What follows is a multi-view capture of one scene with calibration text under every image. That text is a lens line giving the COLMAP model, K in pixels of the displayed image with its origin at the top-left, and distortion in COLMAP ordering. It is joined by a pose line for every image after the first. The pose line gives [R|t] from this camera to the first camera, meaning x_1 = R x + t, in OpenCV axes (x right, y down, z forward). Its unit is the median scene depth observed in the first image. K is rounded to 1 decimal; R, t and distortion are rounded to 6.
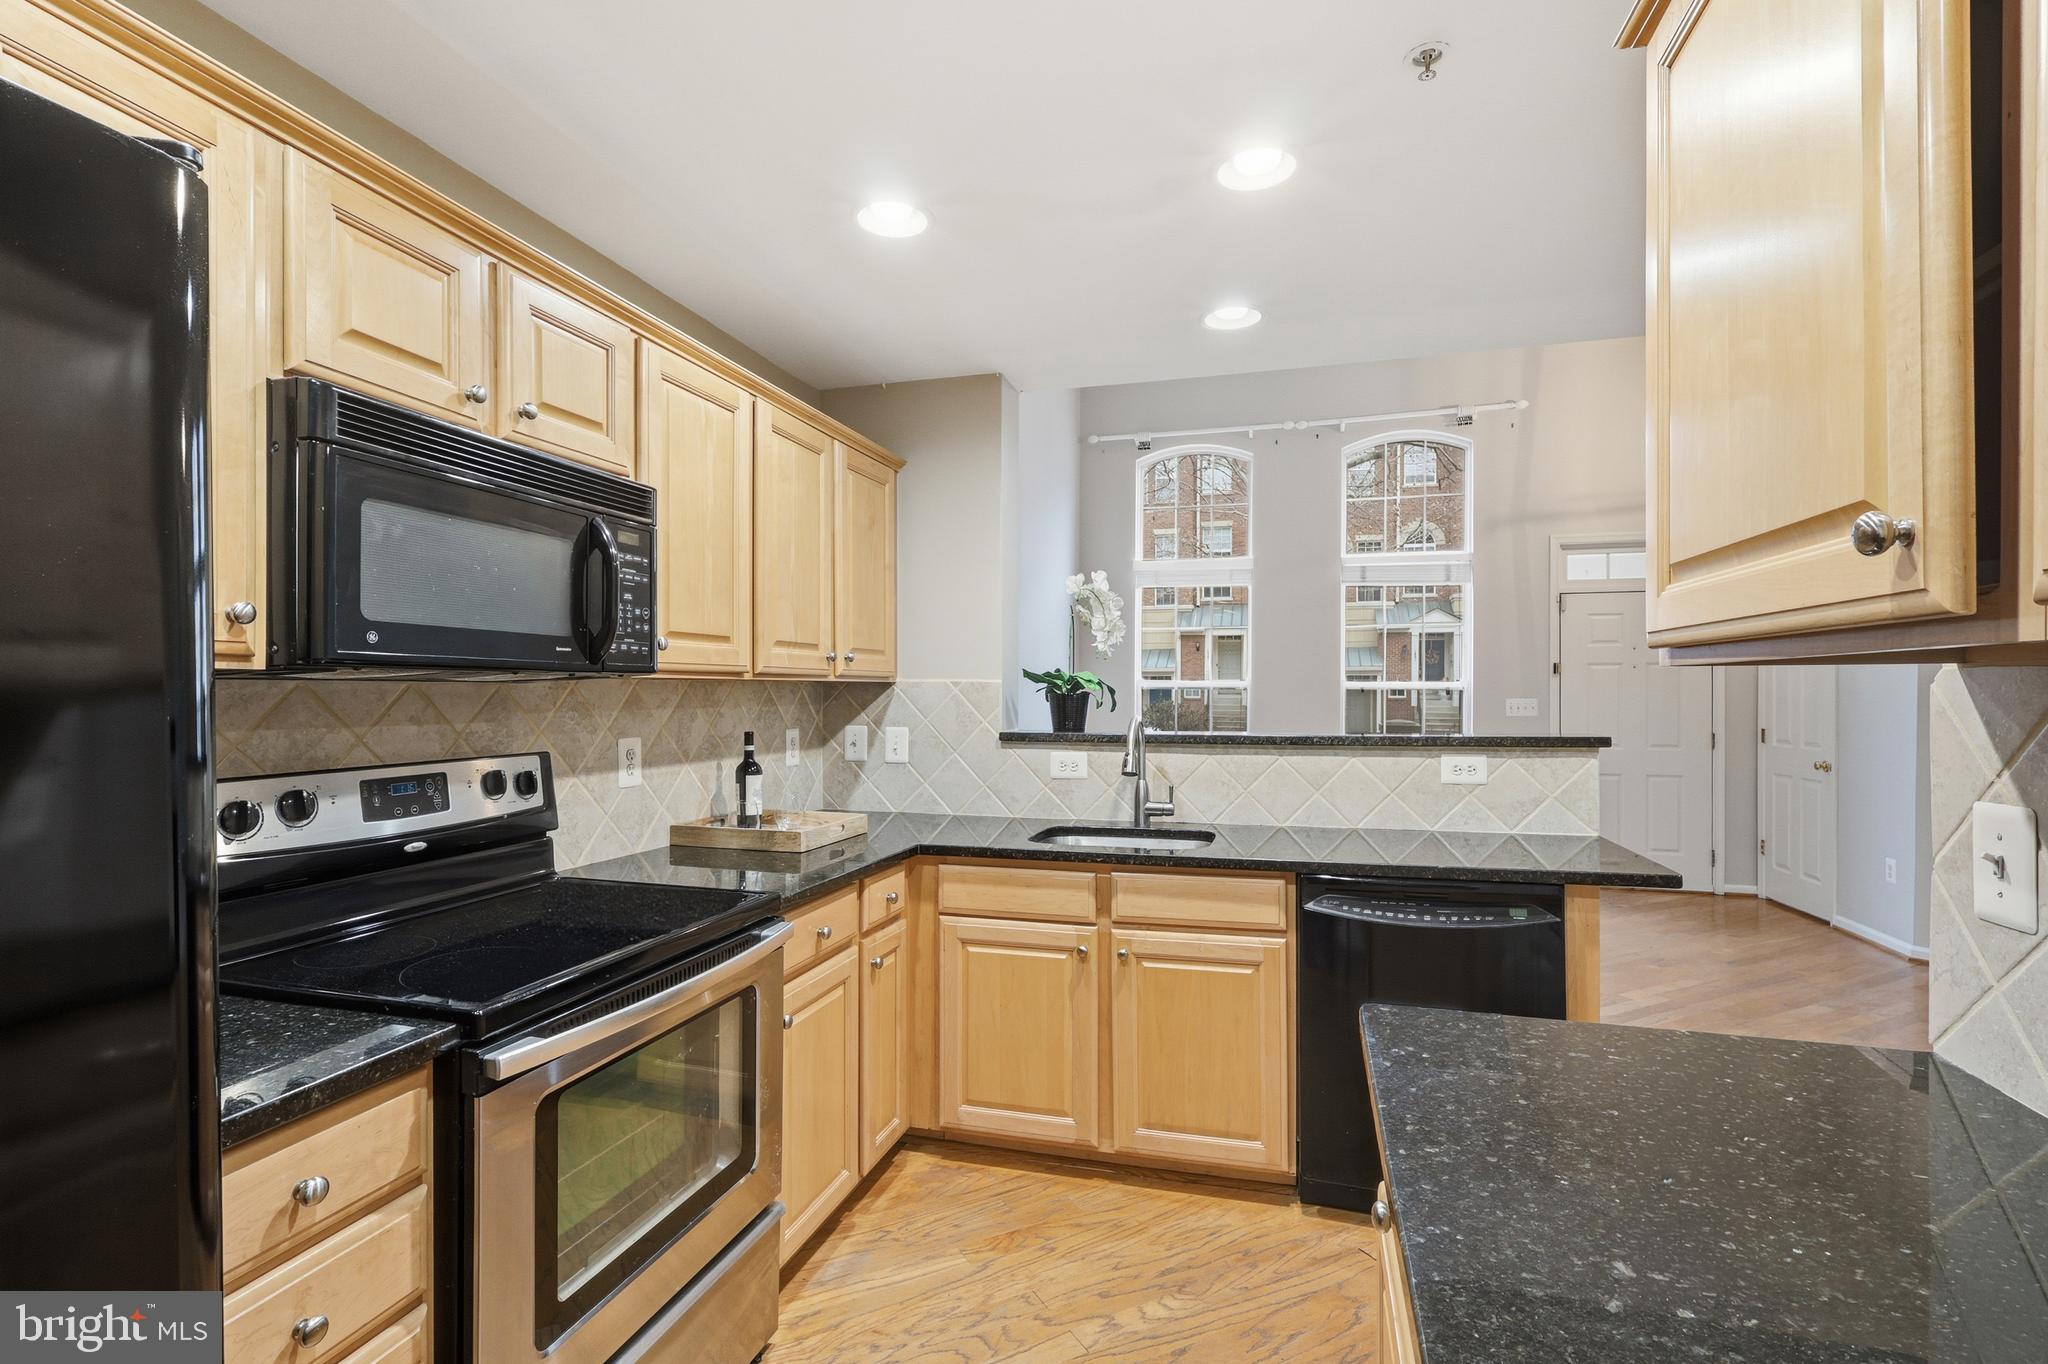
lens RADIAL K [[956.7, 0, 1021.4], [0, 956.7, 684.5], [0, 0, 1]] dist [0.001589, 0.000320]
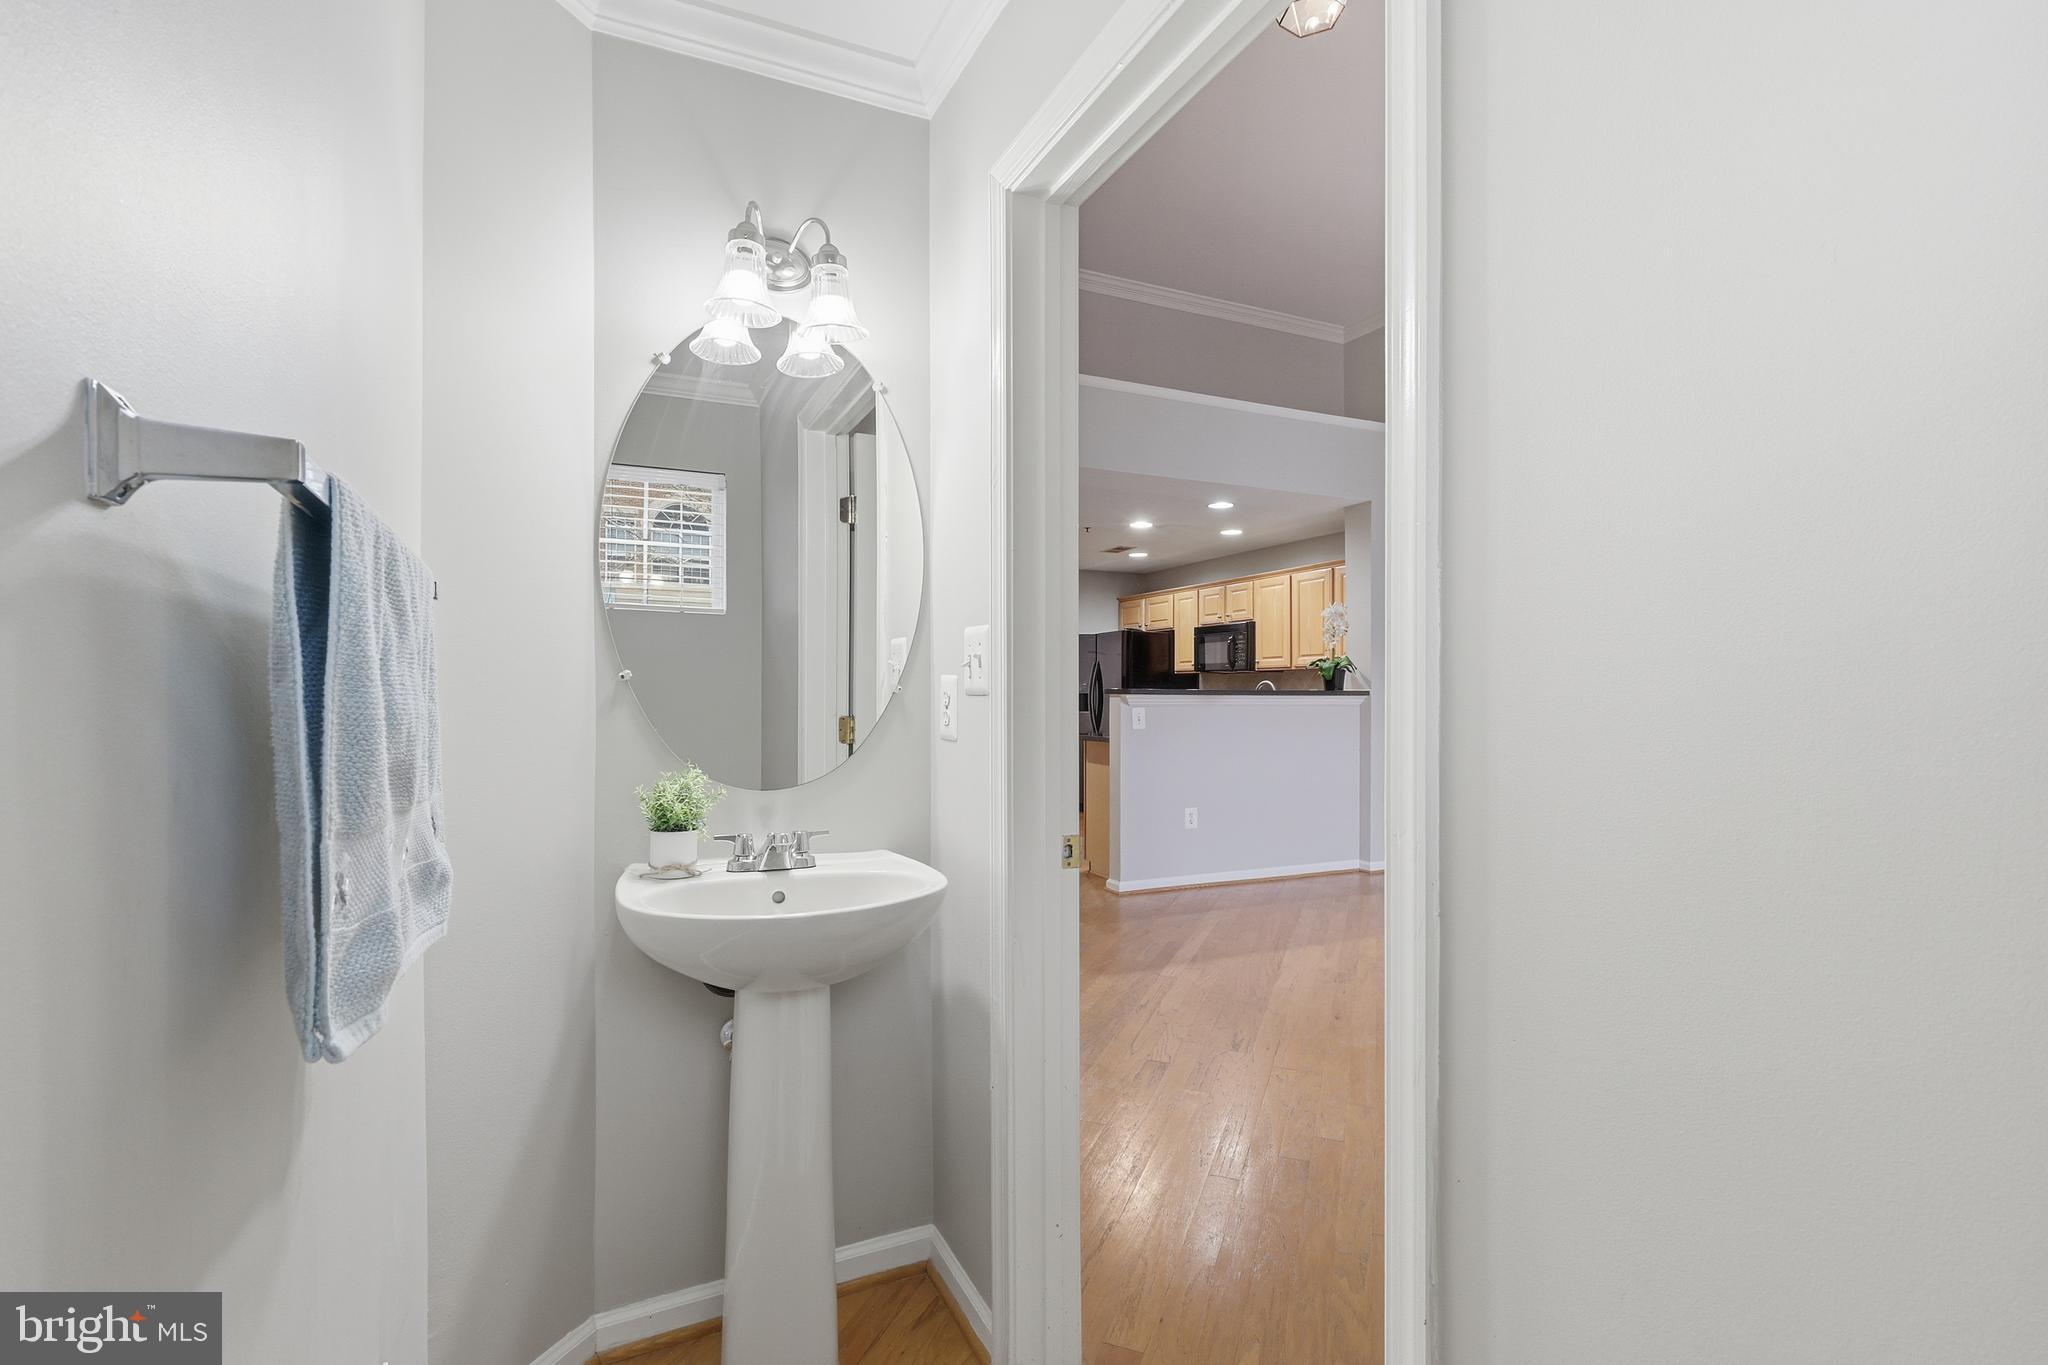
lens RADIAL K [[956.7, 0, 1021.4], [0, 956.7, 685.0], [0, 0, 1]] dist [0.001589, 0.000320]
pose [[-0.746588, -0.008911, -0.665227, 2.941661], [0.000113, 0.999909, -0.013522, 0.104223], [0.665287, -0.010170, -0.746518, 3.360858]]
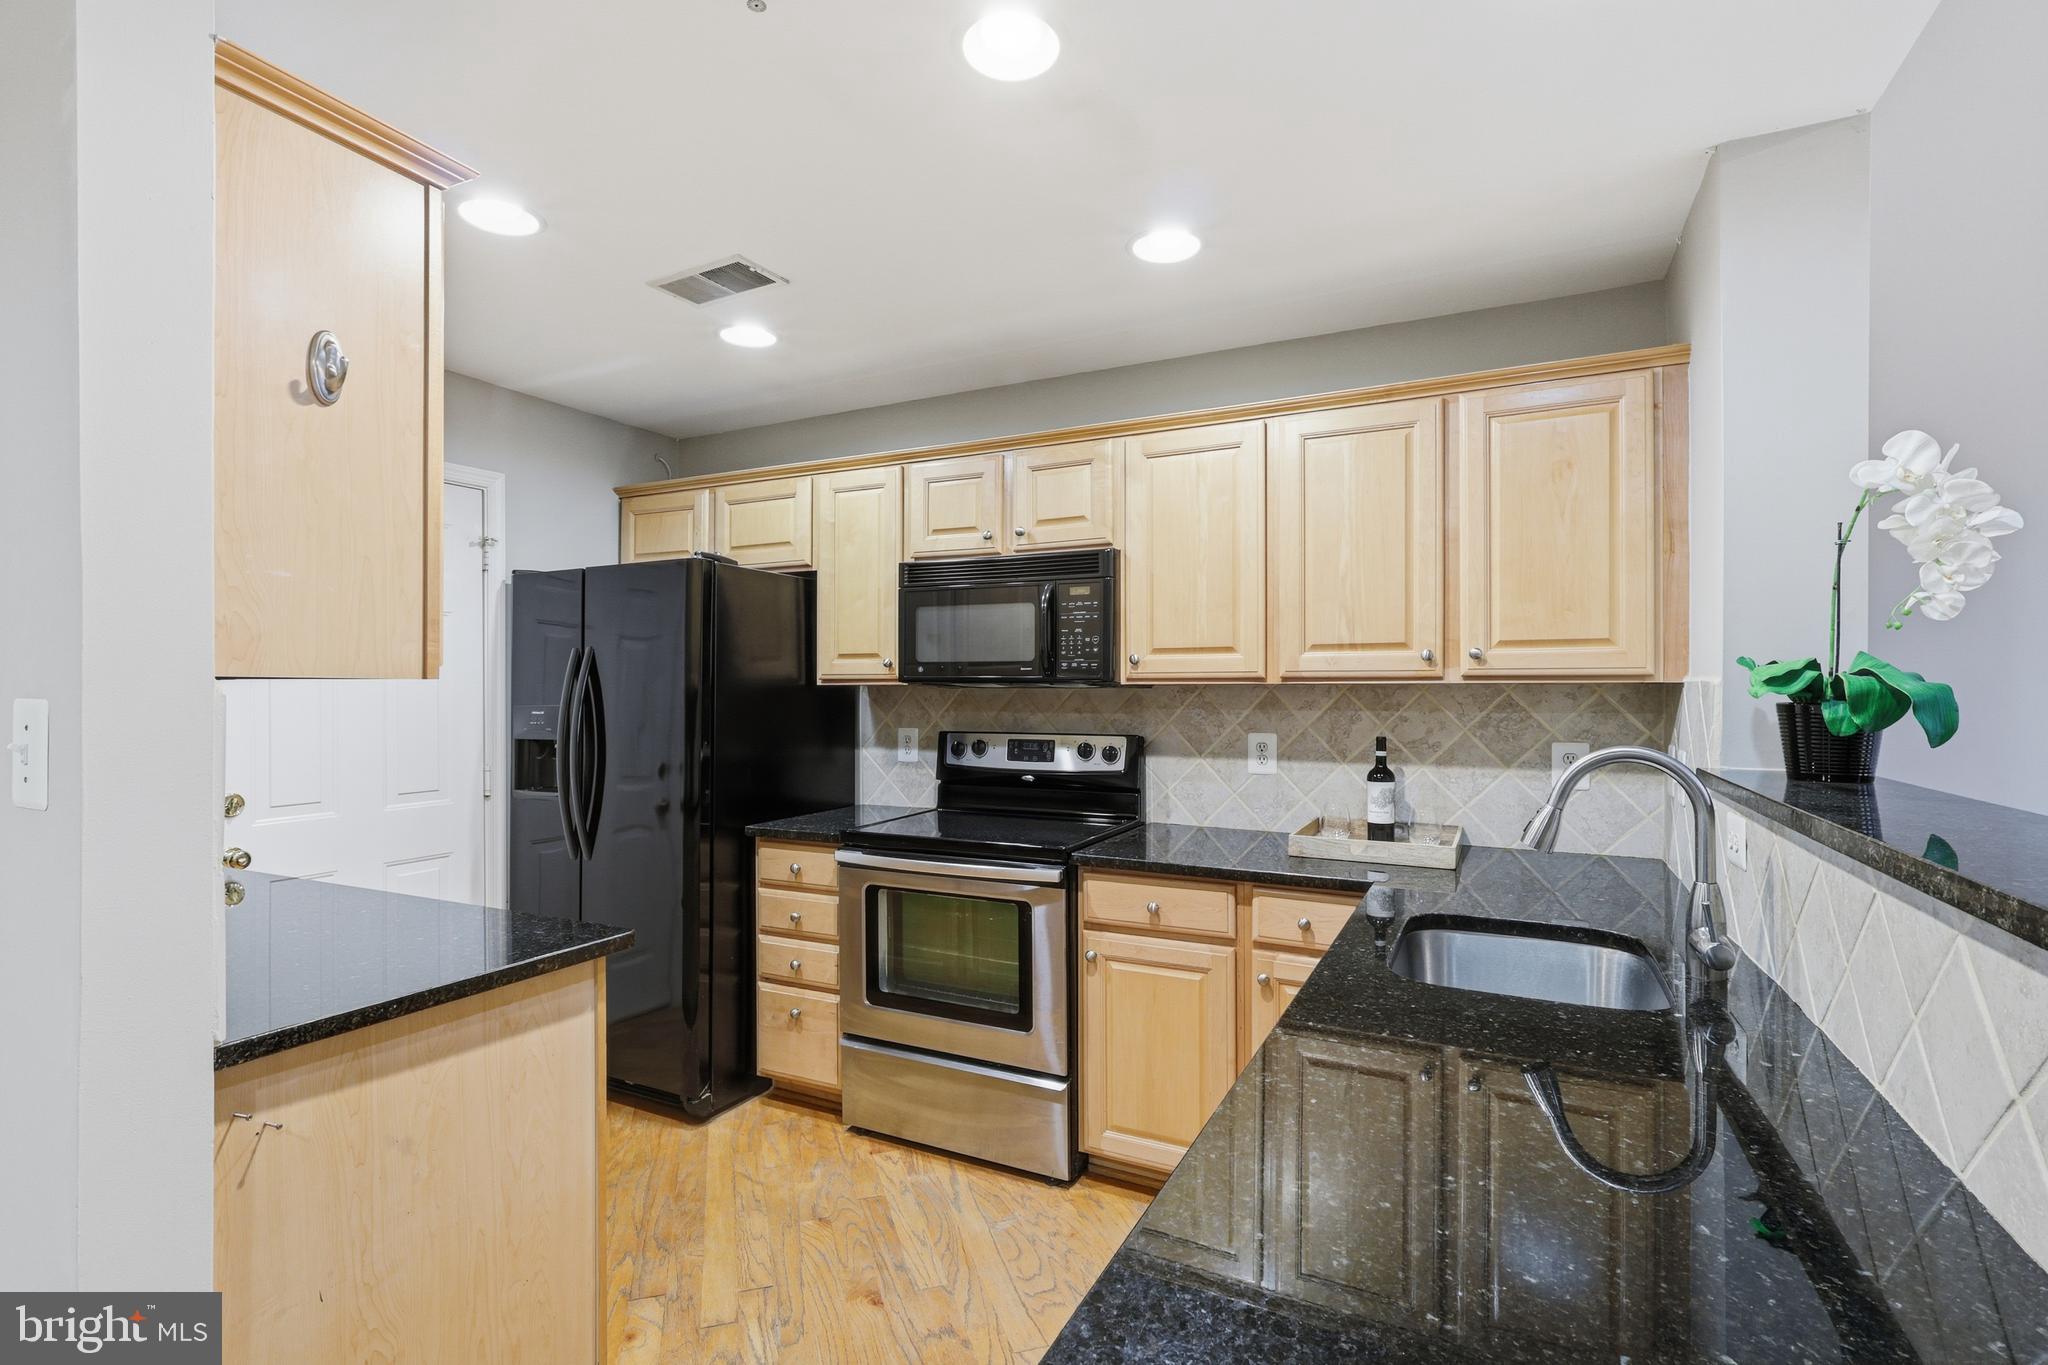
lens RADIAL K [[956.7, 0, 1021.4], [0, 956.7, 685.0], [0, 0, 1]] dist [0.001589, 0.000320]
pose [[-0.175079, -0.006959, -0.984530, 1.041346], [0.004255, 0.999960, -0.007824, 0.003922], [0.984545, -0.005559, -0.175042, 1.149432]]
